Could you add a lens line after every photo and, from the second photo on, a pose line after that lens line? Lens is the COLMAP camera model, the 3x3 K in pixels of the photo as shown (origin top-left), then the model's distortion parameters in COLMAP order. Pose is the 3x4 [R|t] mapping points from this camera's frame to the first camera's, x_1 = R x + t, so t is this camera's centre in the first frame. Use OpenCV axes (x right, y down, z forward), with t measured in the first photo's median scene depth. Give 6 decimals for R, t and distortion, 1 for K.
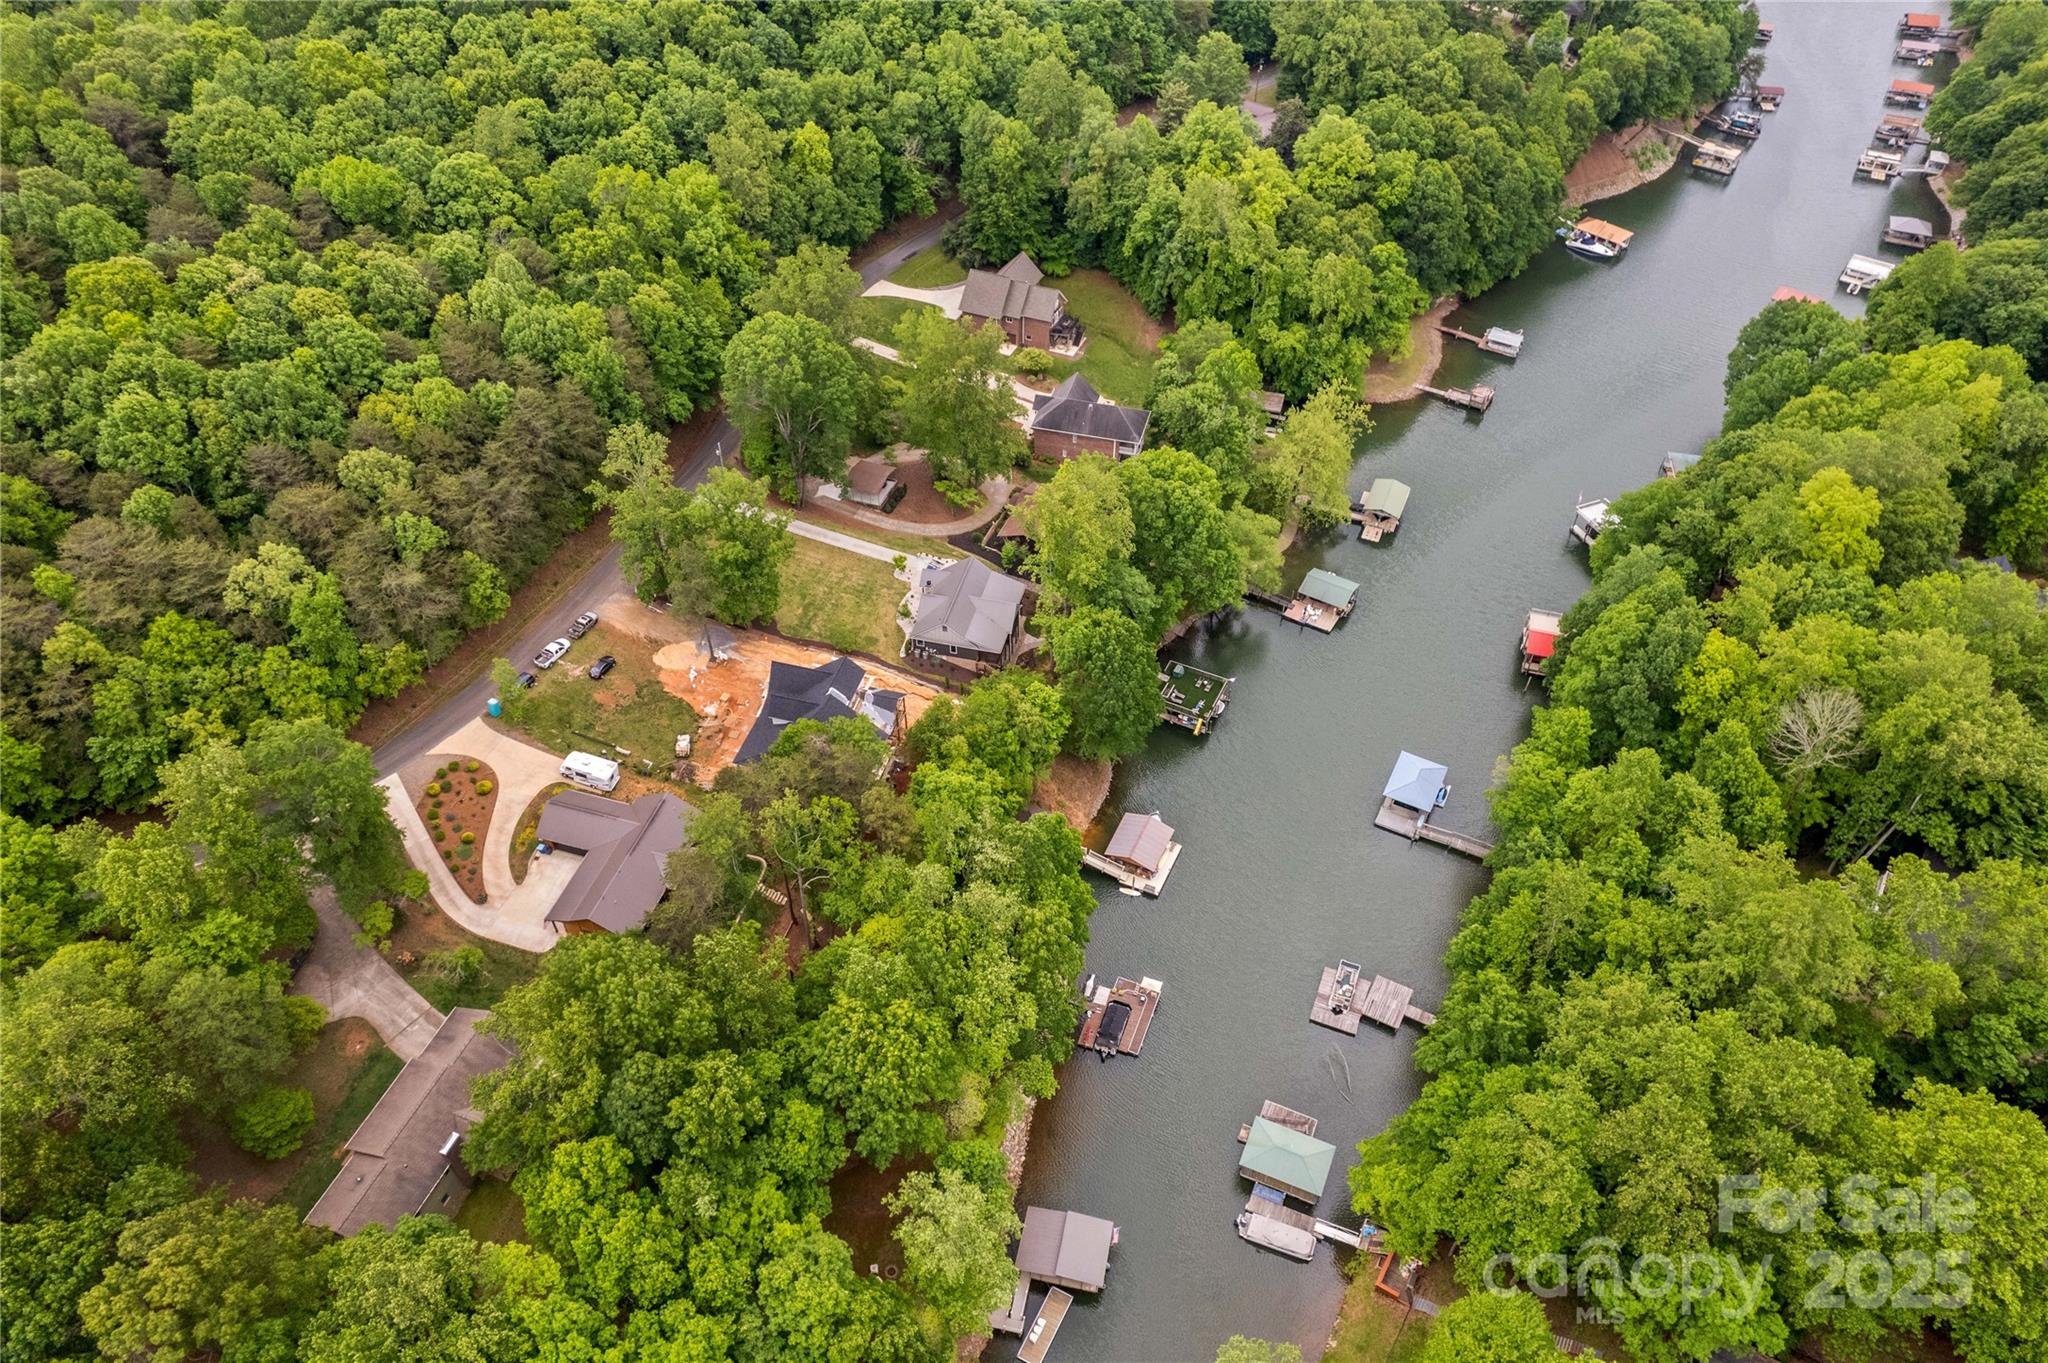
lens RADIAL K [[1321.4, 0, 1020.2], [0, 1321.4, 662.0], [0, 0, 1]] dist [-0.076311, 0.069377]
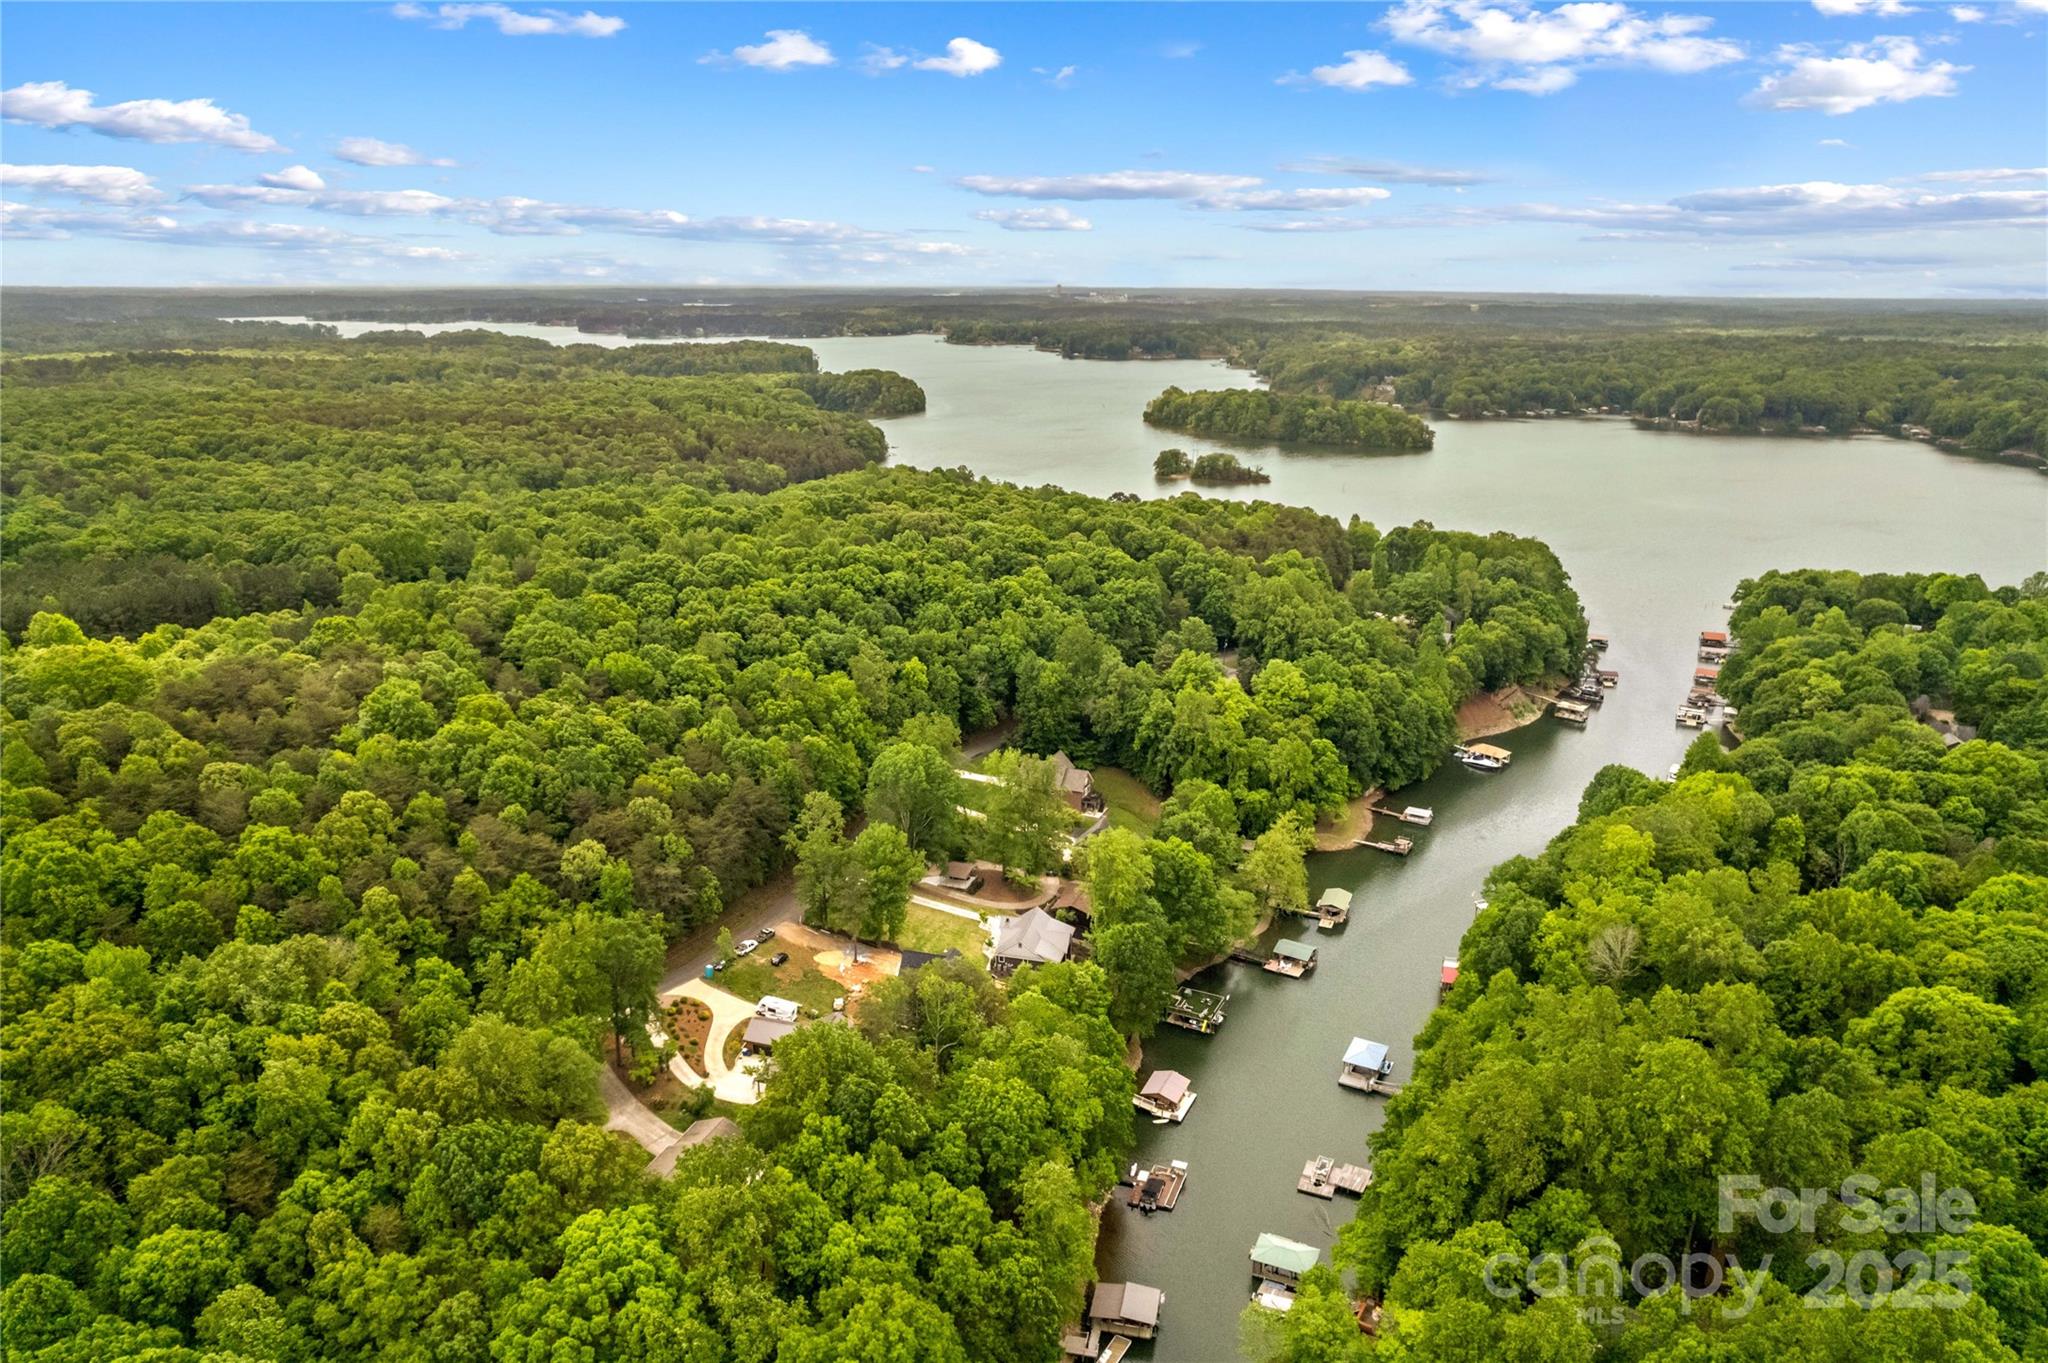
lens RADIAL K [[1319.1, 0, 1018.7], [0, 1319.1, 671.9], [0, 0, 1]] dist [-0.072713, 0.057102]
pose [[0.999973, 0.007260, 0.000849, -0.047969], [-0.006032, 0.885212, -0.465149, 0.285302], [-0.004129, 0.465131, 0.885232, -0.291882]]
